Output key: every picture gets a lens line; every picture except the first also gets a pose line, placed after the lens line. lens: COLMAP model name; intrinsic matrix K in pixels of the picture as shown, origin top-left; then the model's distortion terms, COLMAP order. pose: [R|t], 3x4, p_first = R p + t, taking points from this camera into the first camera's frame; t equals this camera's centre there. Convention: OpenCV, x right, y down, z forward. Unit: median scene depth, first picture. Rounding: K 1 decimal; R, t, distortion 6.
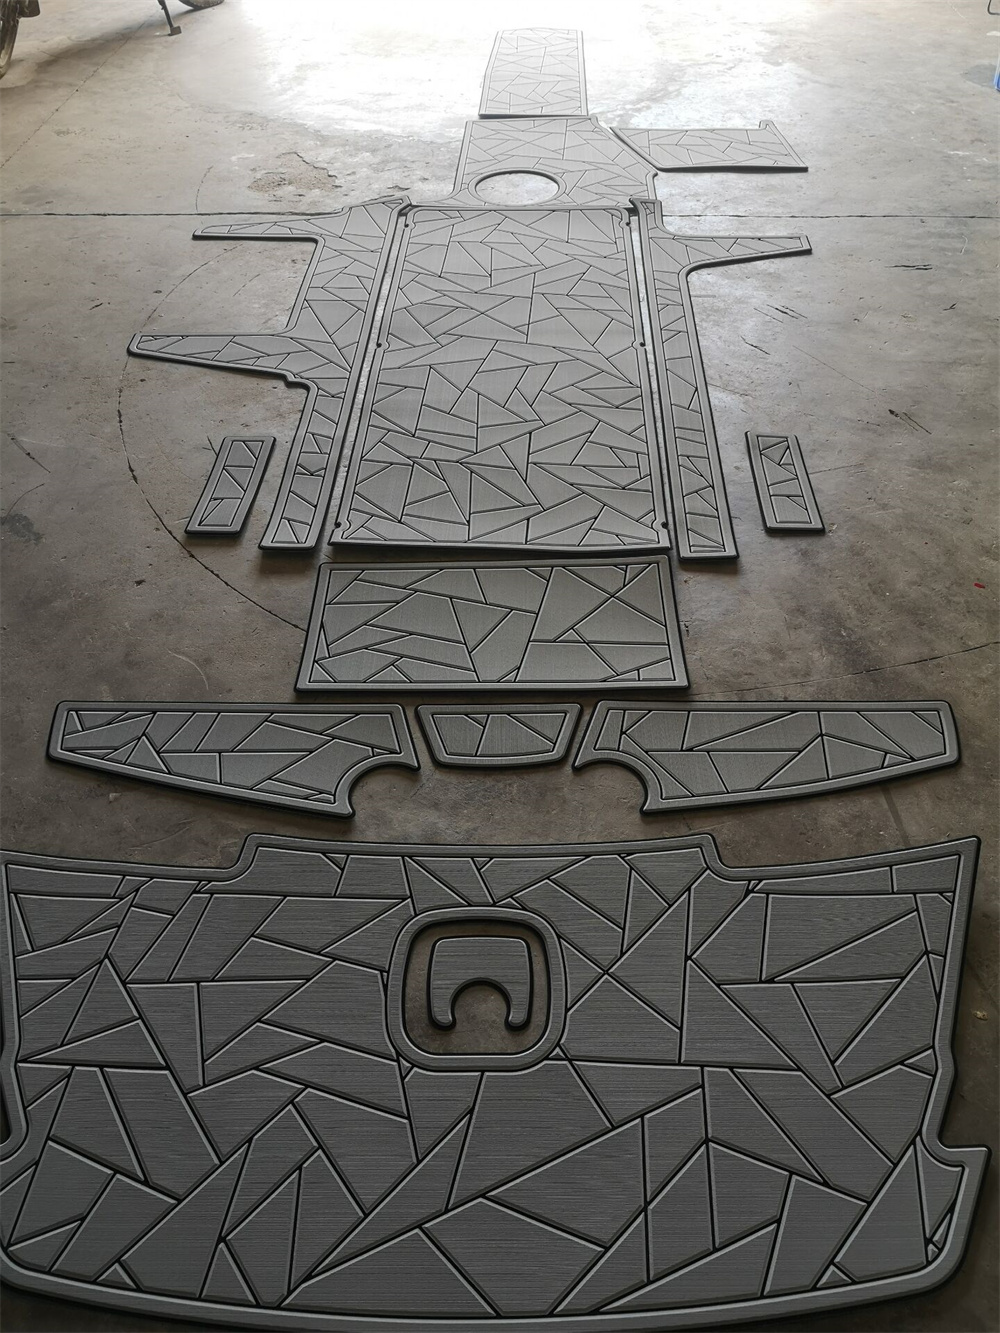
lens RADIAL K [[1055.9, 0, 502.3], [0, 1055.9, 667.6], [0, 0, 1]] dist [0.022474, -0.039095]
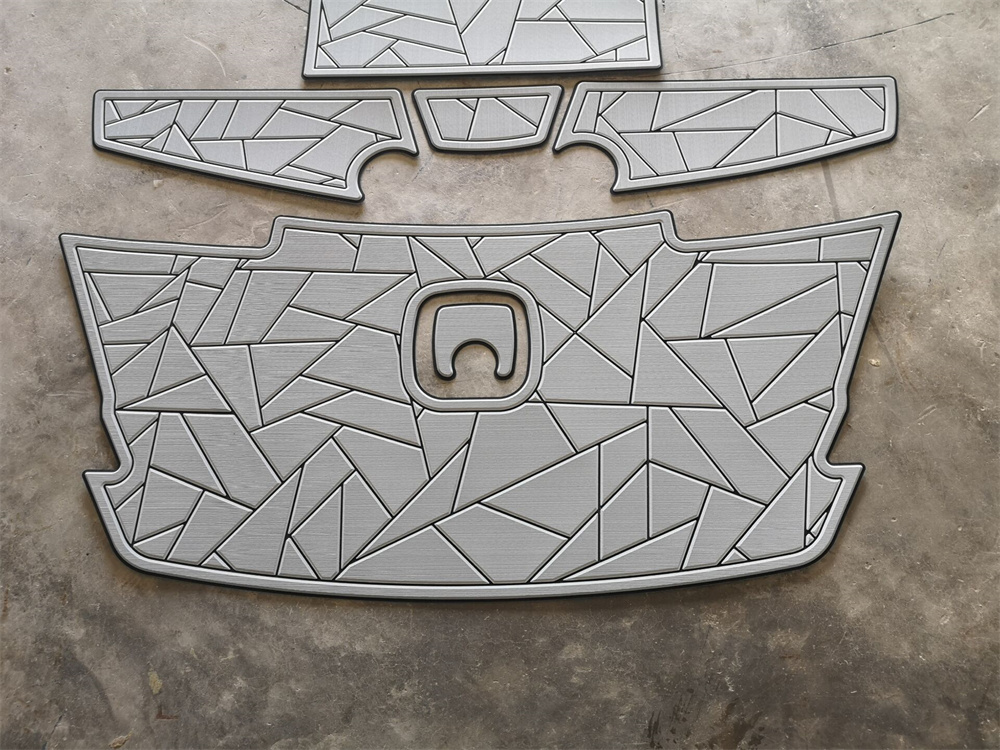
lens RADIAL K [[792.1, 0, 501.9], [0, 792.1, 380.4], [0, 0, 1]] dist [0.022474, -0.039095]
pose [[0.999836, -0.013695, -0.011853, 0.019366], [0.017551, 0.894317, 0.447090, -0.069781], [0.004478, -0.447225, 0.894410, 0.129284]]
